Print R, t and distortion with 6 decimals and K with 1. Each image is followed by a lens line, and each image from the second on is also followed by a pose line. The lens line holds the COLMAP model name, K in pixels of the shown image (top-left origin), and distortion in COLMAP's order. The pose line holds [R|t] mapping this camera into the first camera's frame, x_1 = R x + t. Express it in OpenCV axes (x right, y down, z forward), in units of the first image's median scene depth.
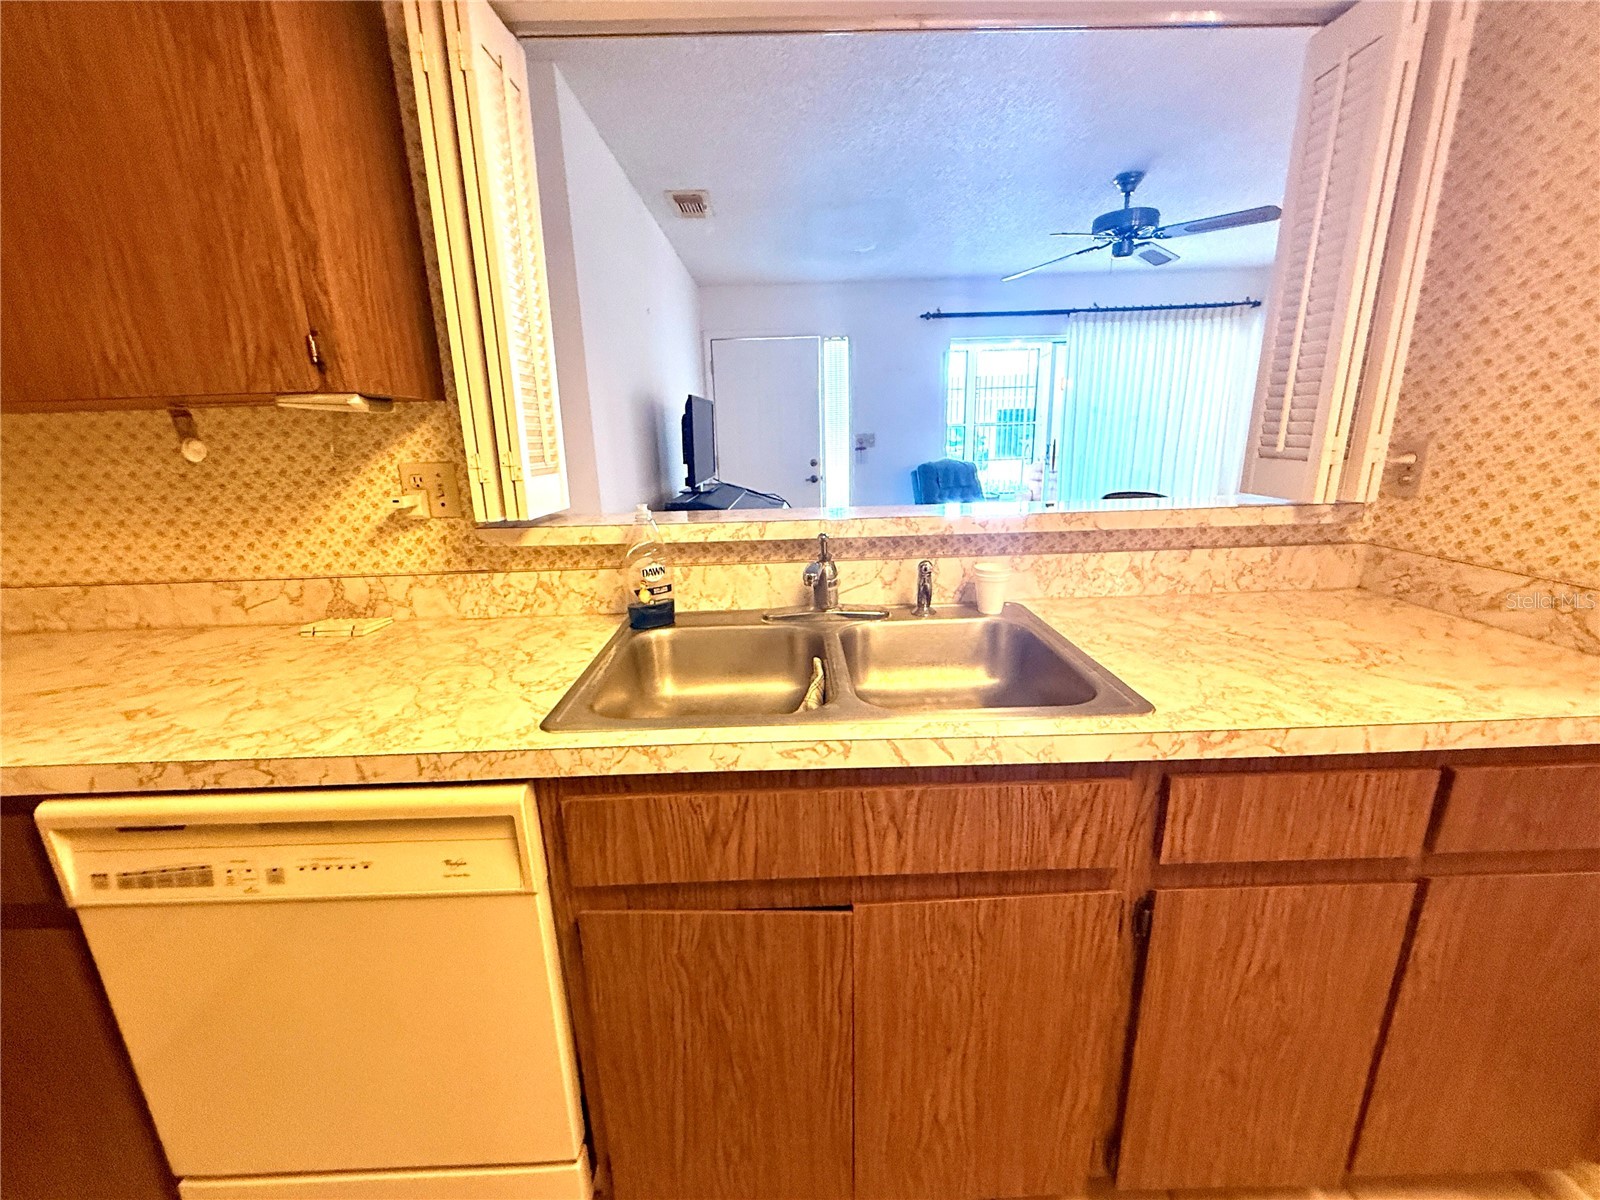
lens RADIAL K [[638.9, 0, 797.1], [0, 638.9, 600.8], [0, 0, 1]] dist [0.000840, -0.000430]
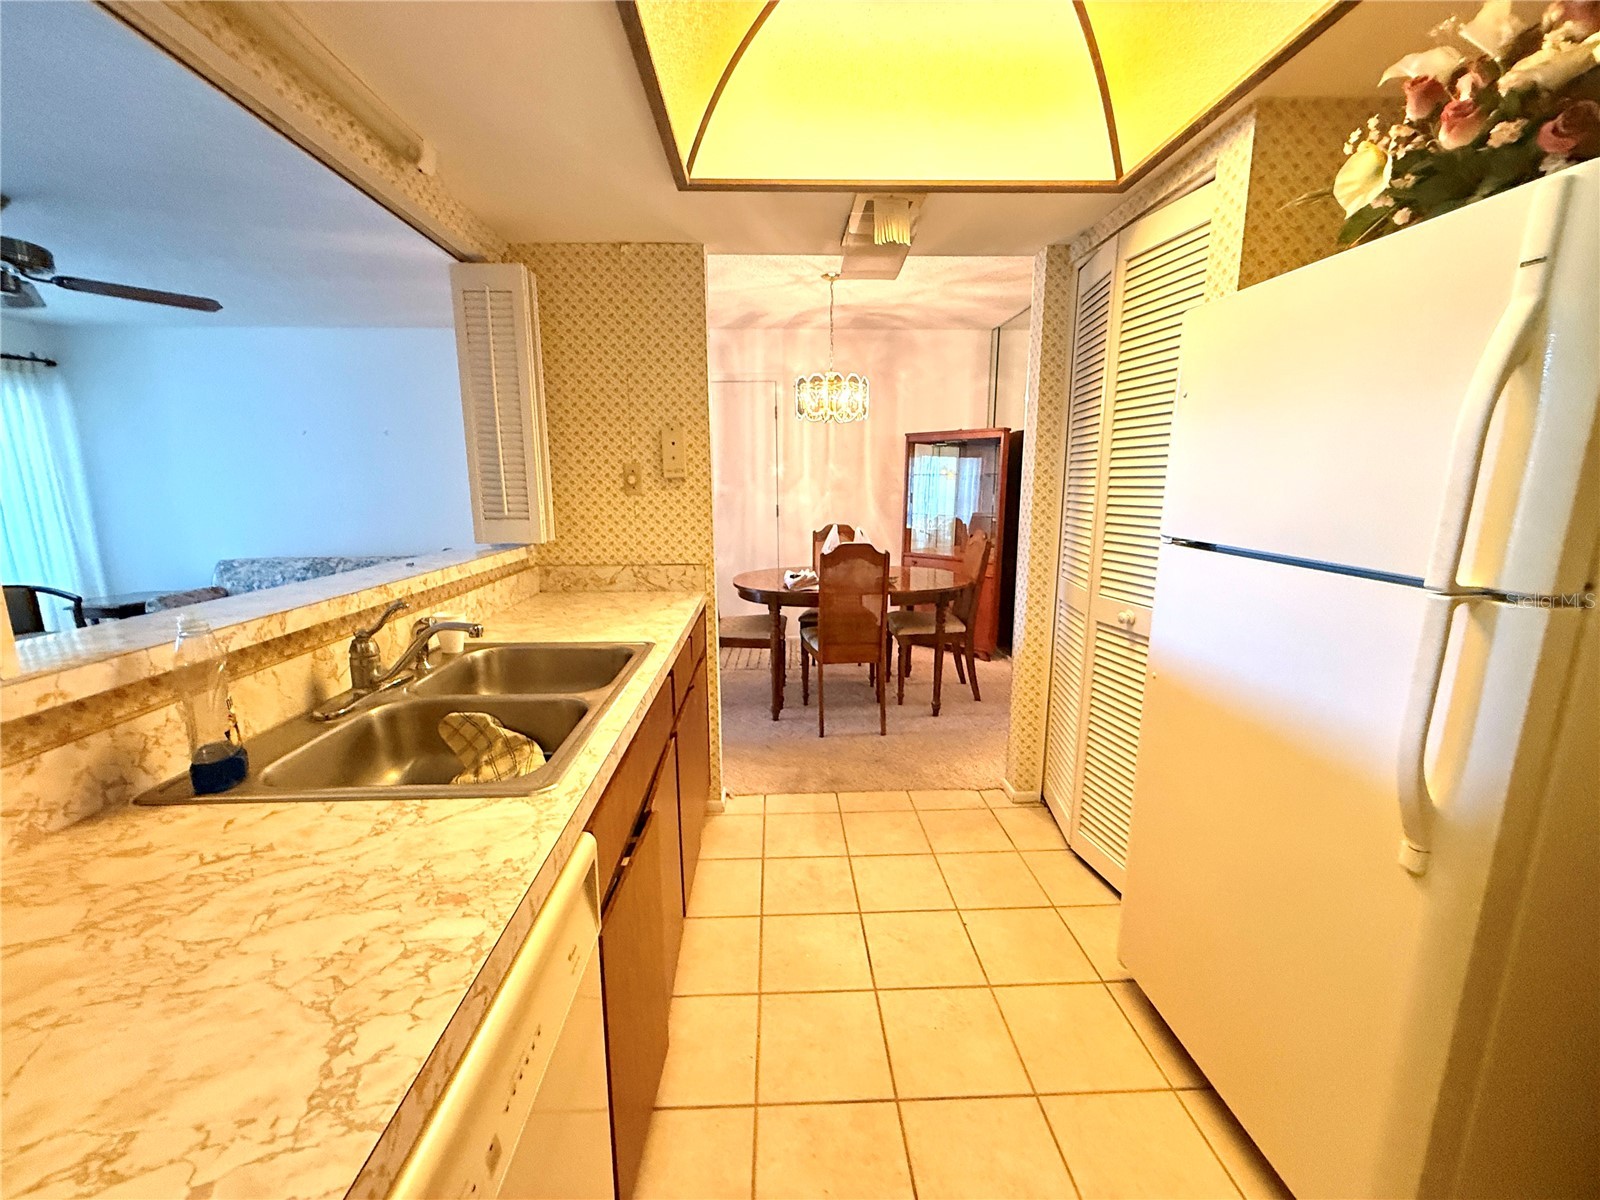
lens RADIAL K [[638.9, 0, 797.1], [0, 638.9, 600.8], [0, 0, 1]] dist [0.000840, -0.000430]
pose [[-0.018192, -0.159447, 0.987039, -0.214990], [0.266228, 0.950790, 0.158498, -0.022423], [-0.963738, 0.265661, 0.025153, 0.080264]]
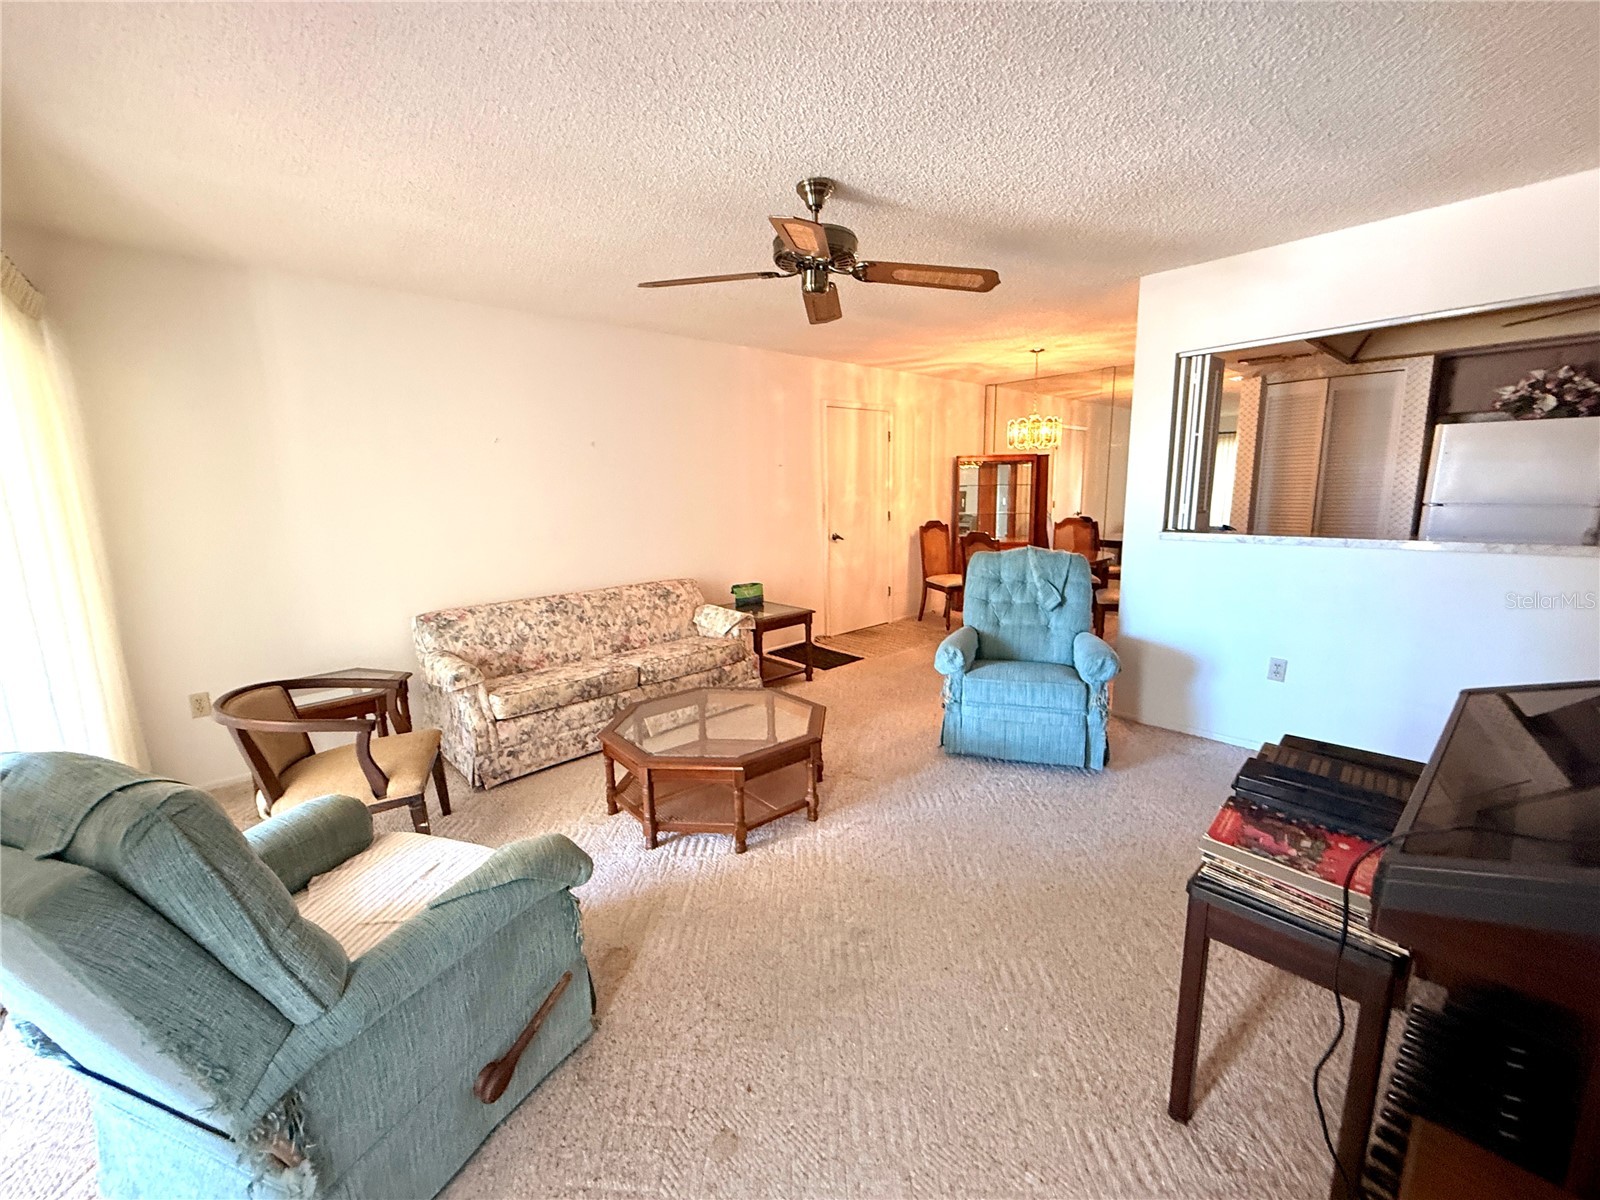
lens RADIAL K [[643.5, 0, 800.0], [0, 643.5, 600.0], [0, 0, 1]] dist [0.000264, 0.000439]
pose [[-0.655925, -0.088533, 0.749616, -0.036511], [0.235692, 0.919422, 0.314822, -0.274934], [-0.717085, 0.383178, -0.582206, 0.956313]]
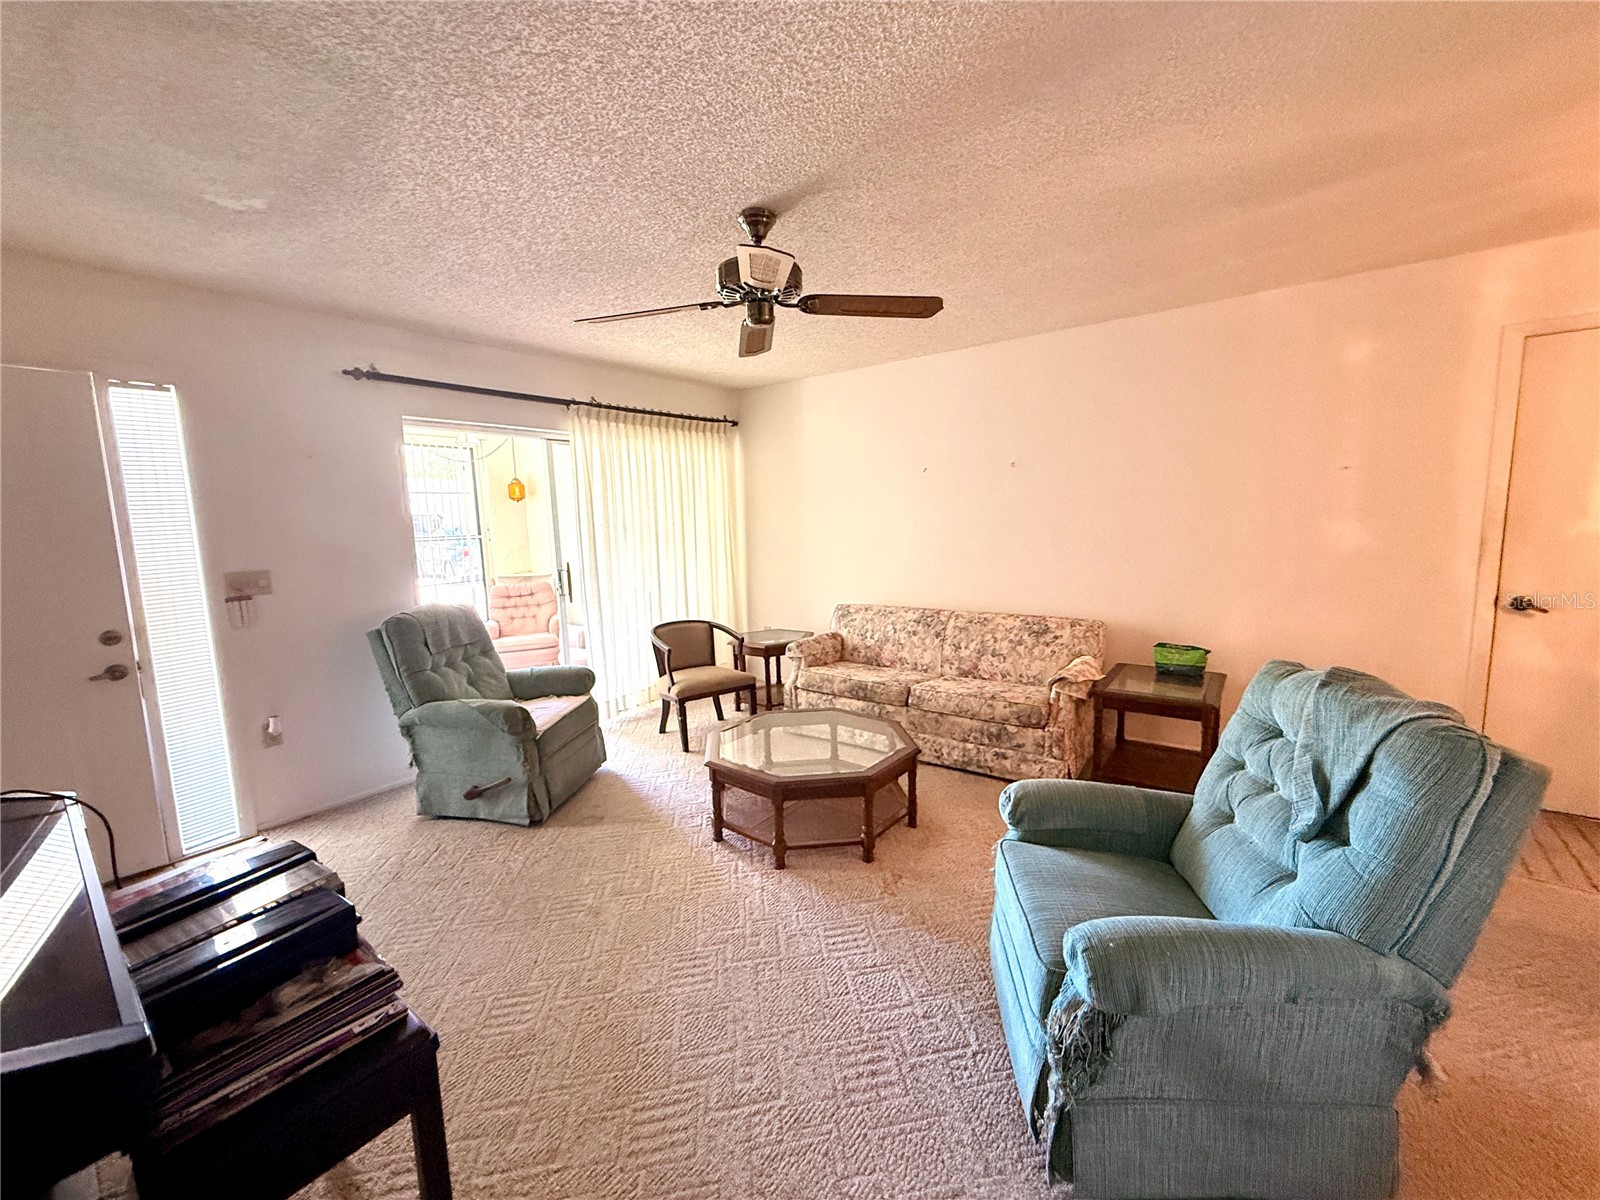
lens RADIAL K [[638.9, 0, 797.1], [0, 638.9, 600.8], [0, 0, 1]] dist [0.000840, -0.000430]
pose [[0.618134, -0.091992, 0.780671, -0.026244], [0.215380, 0.974943, -0.055654, -0.117819], [-0.755990, 0.202543, 0.622459, 0.361690]]
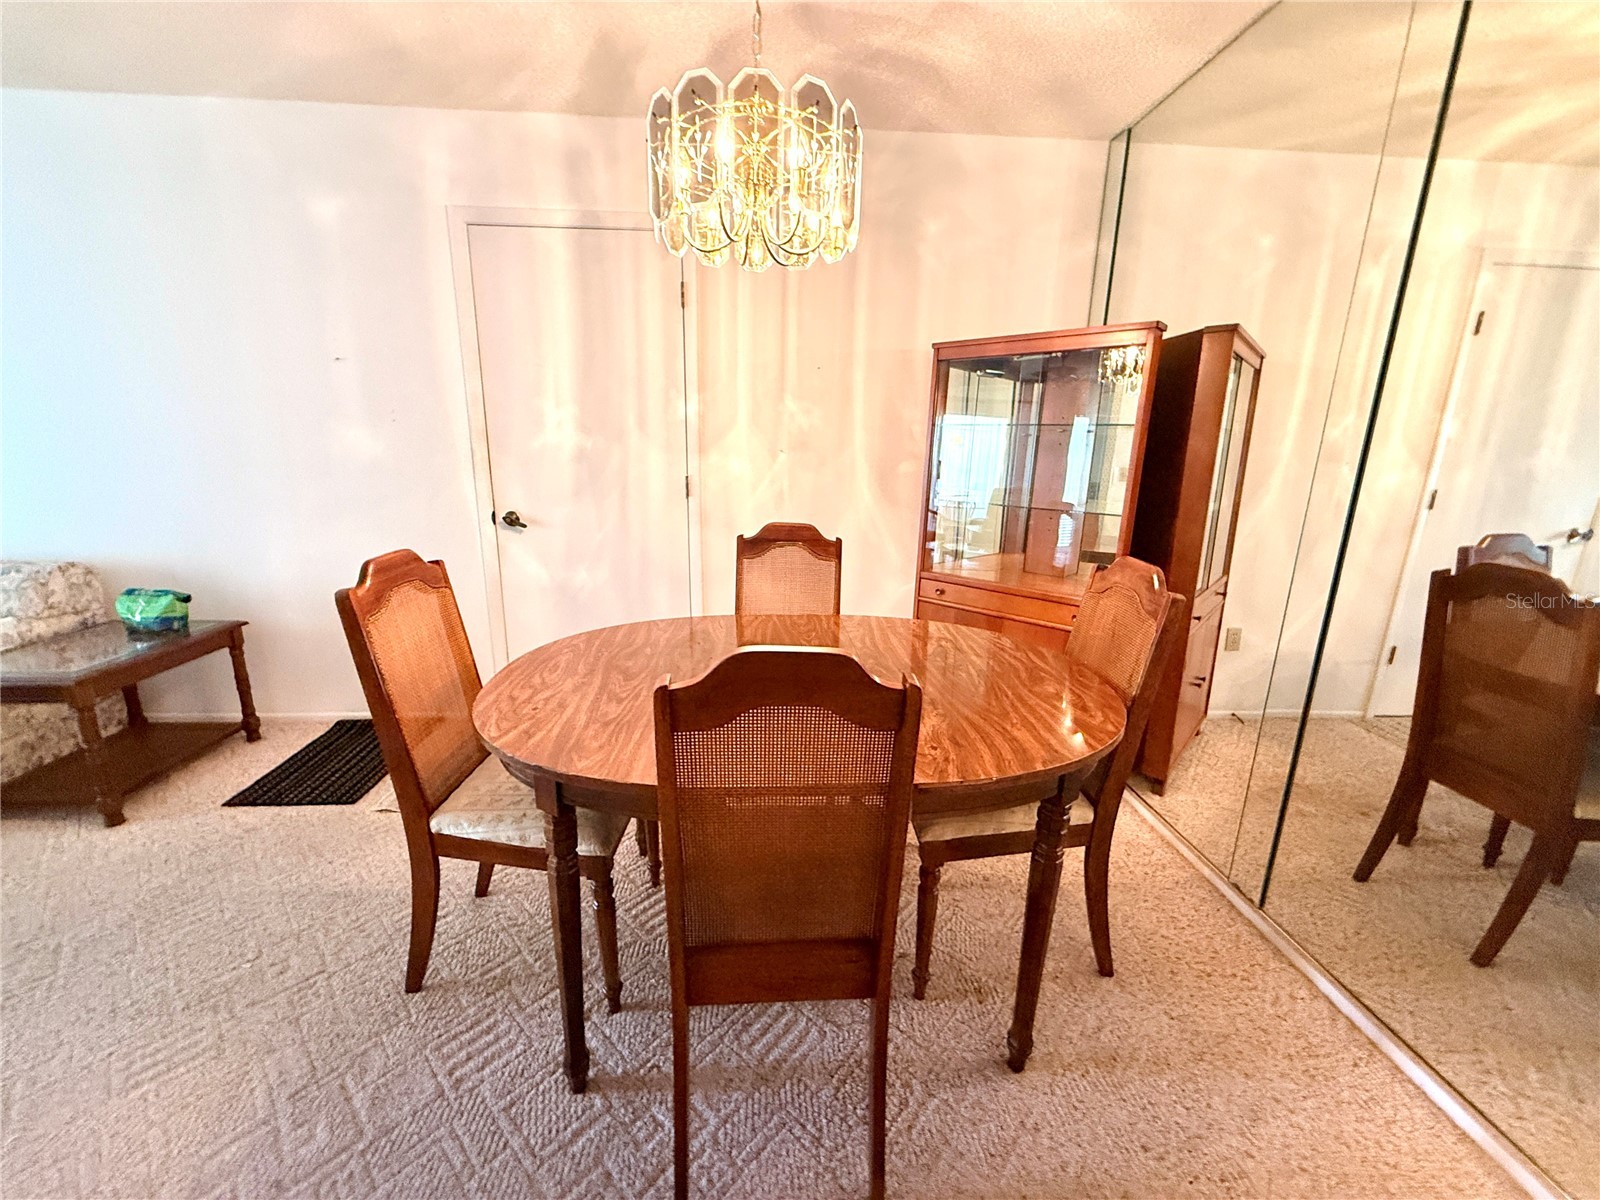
lens RADIAL K [[638.9, 0, 797.1], [0, 638.9, 600.8], [0, 0, 1]] dist [0.000840, -0.000430]
pose [[-0.025316, -0.212071, 0.976926, 0.229741], [0.241546, 0.946986, 0.211831, -0.007777], [-0.970059, 0.241335, 0.027251, 0.020087]]
